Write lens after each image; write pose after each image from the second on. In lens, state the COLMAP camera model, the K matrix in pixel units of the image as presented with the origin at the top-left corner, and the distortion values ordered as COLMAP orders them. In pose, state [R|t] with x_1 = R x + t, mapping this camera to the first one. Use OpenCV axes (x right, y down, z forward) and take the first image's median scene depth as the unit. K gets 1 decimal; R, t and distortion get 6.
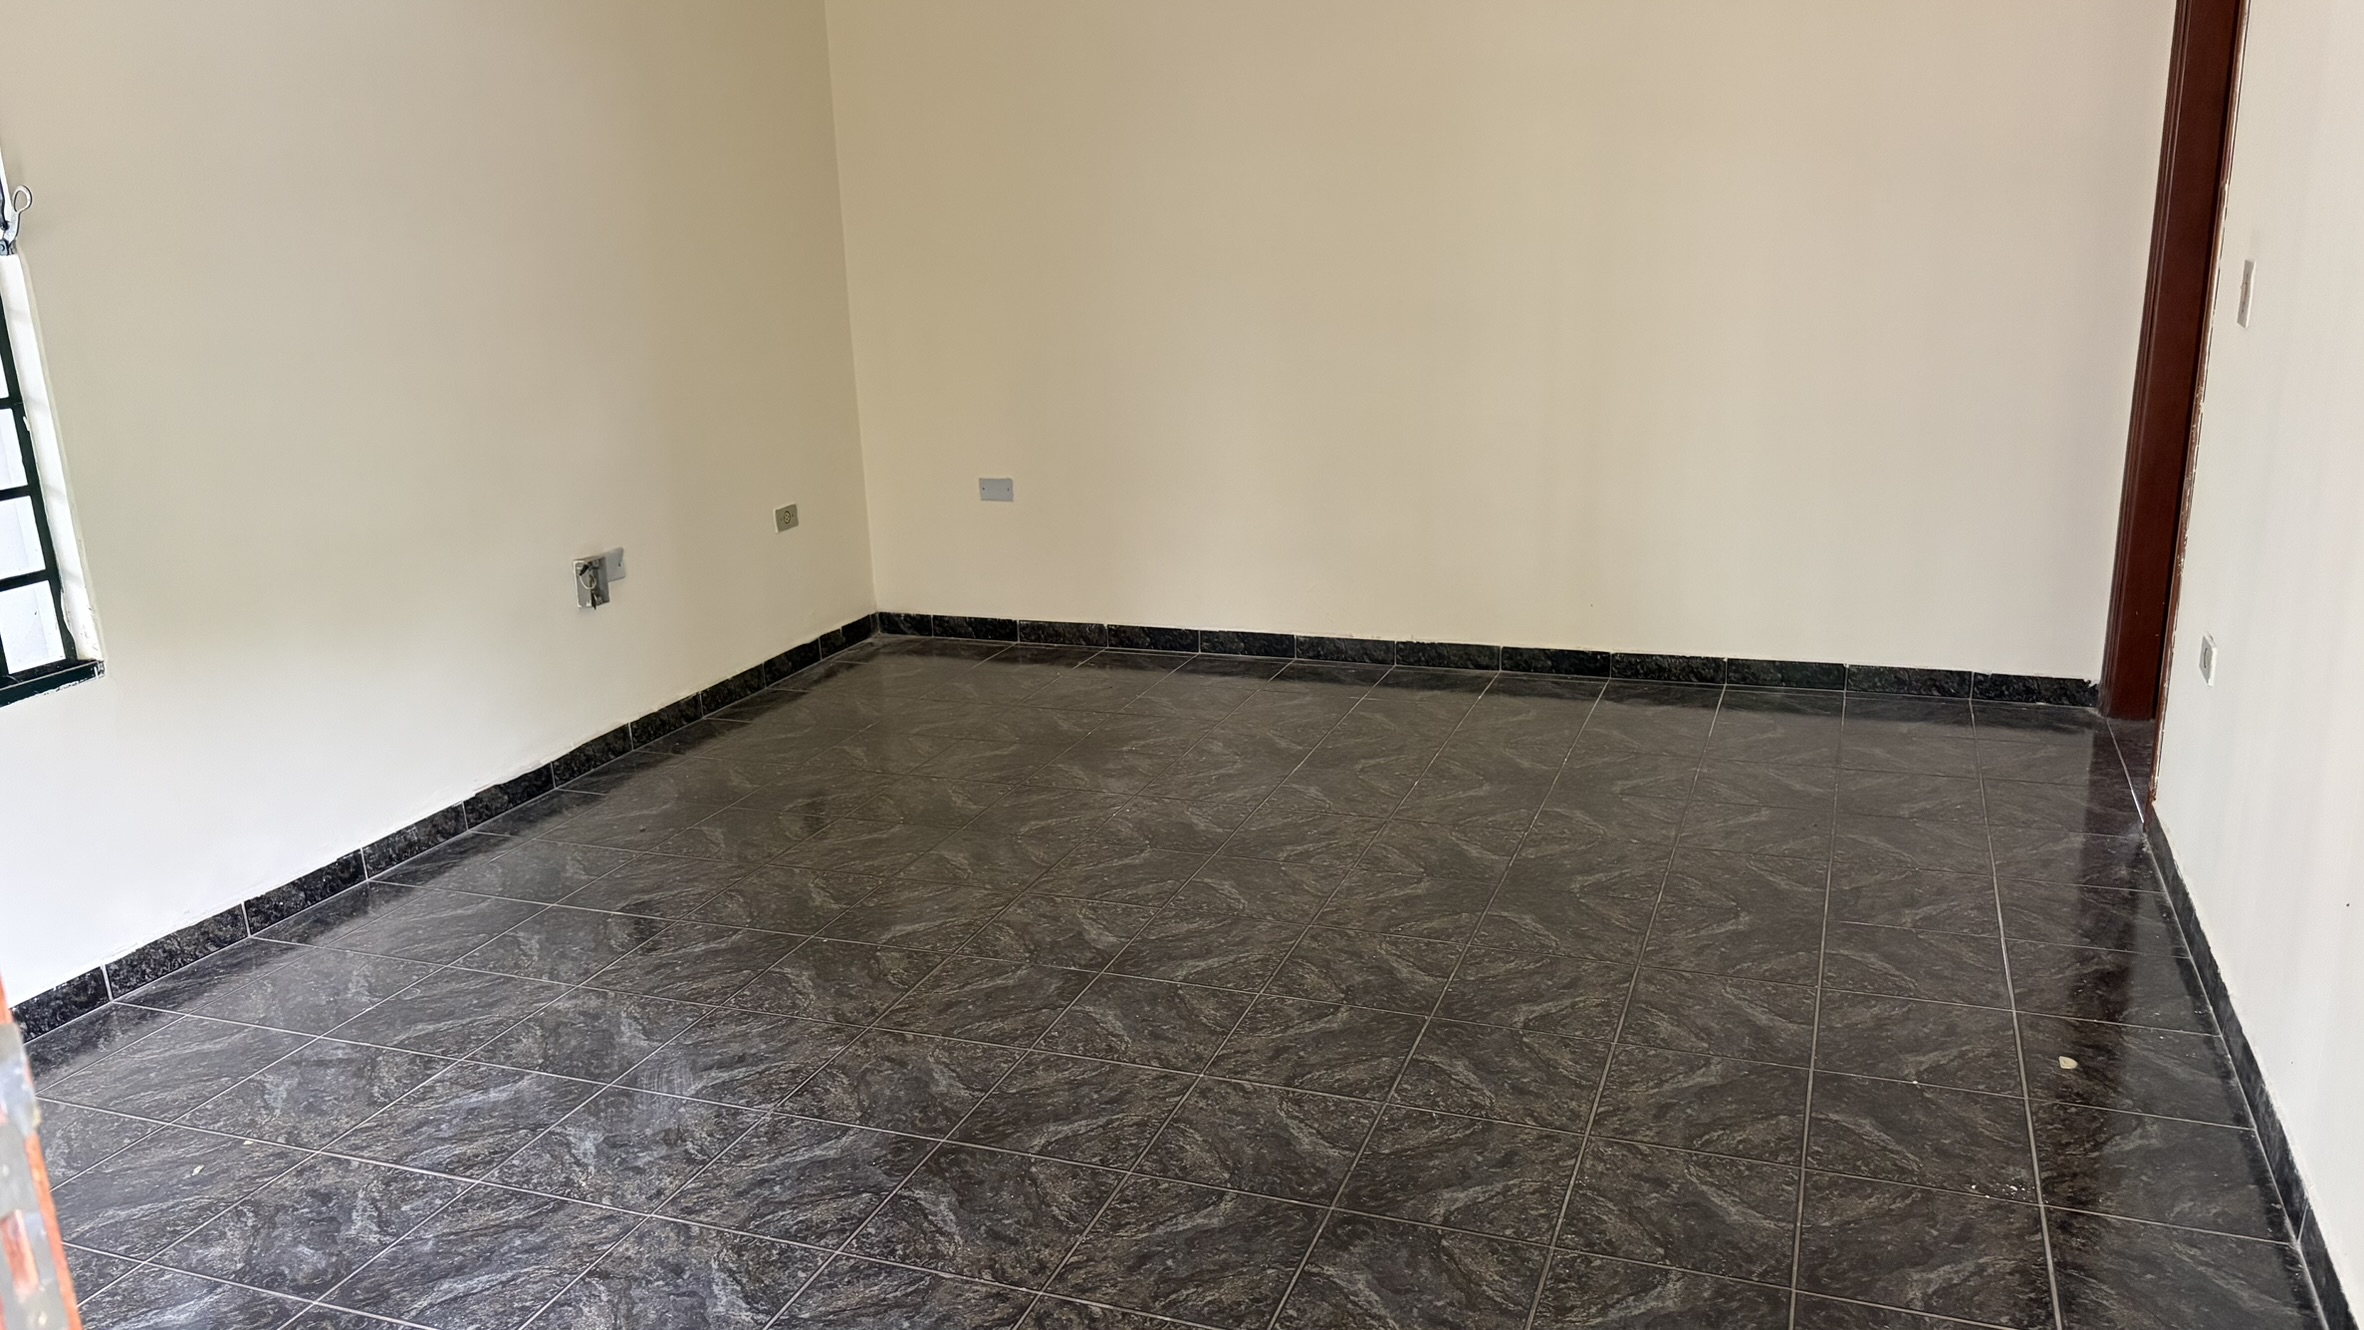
lens RADIAL K [[1794.4, 0, 1172.5], [0, 1794.4, 682.0], [0, 0, 1]] dist [0.049048, -0.046393]
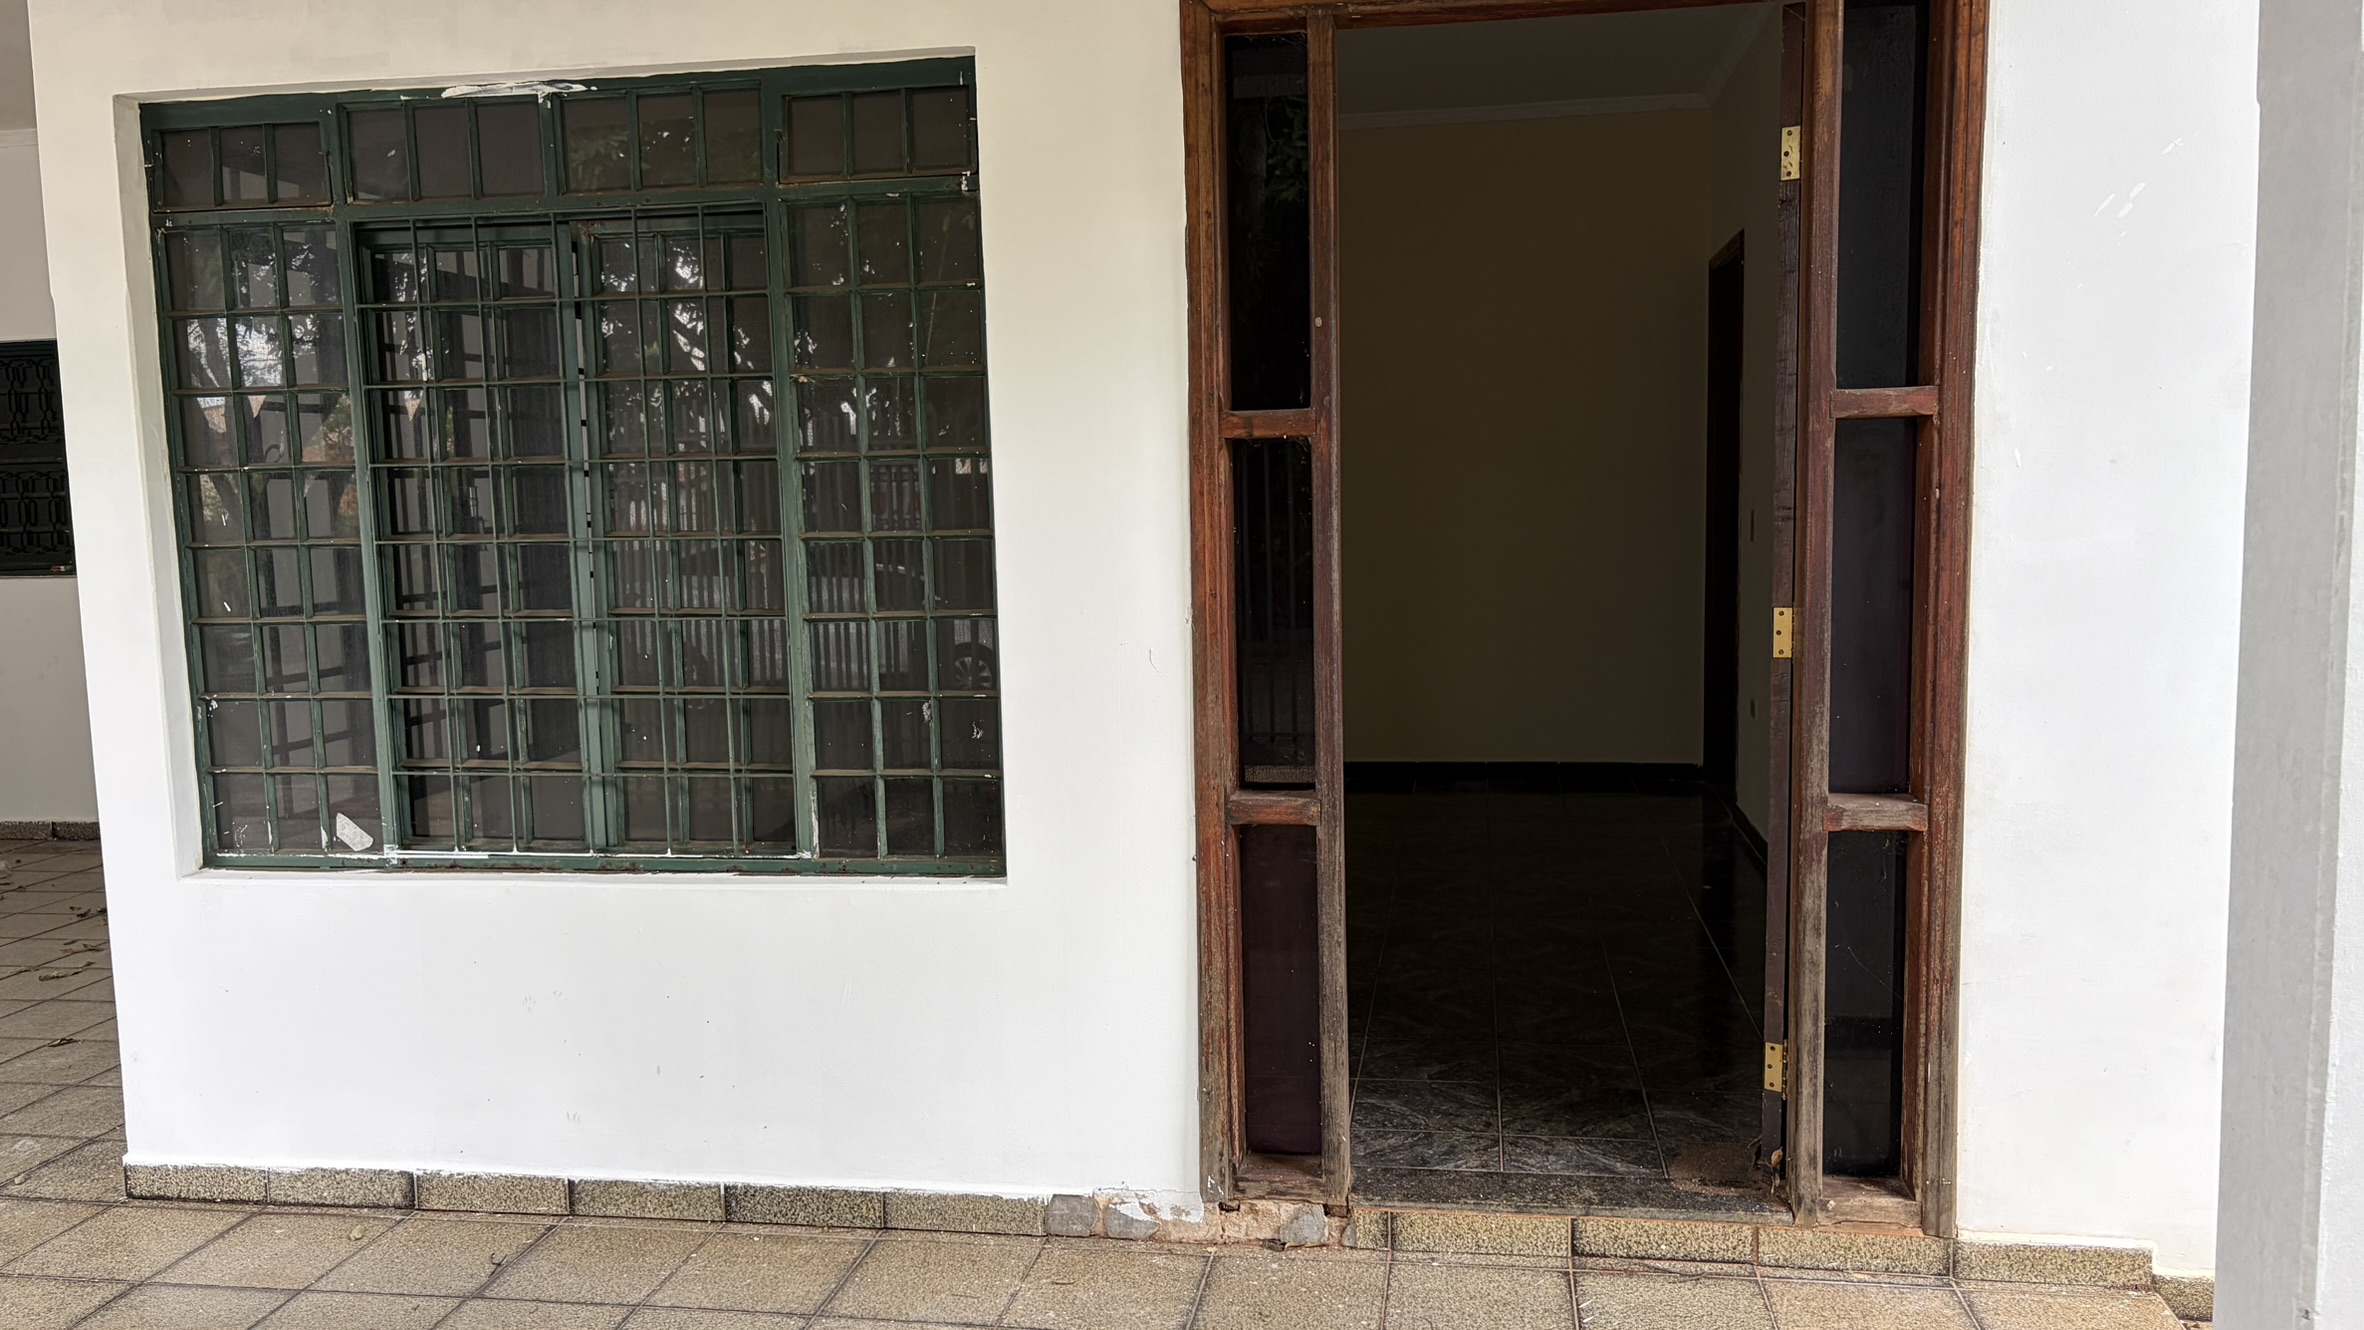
lens RADIAL K [[1794.4, 0, 1166.3], [0, 1794.4, 668.4], [0, 0, 1]] dist [0.049048, -0.046393]
pose [[0.981189, -0.005195, 0.192977, -0.312456], [0.039222, 0.984152, -0.172933, 0.188401], [-0.189021, 0.177249, 0.965844, -0.561877]]
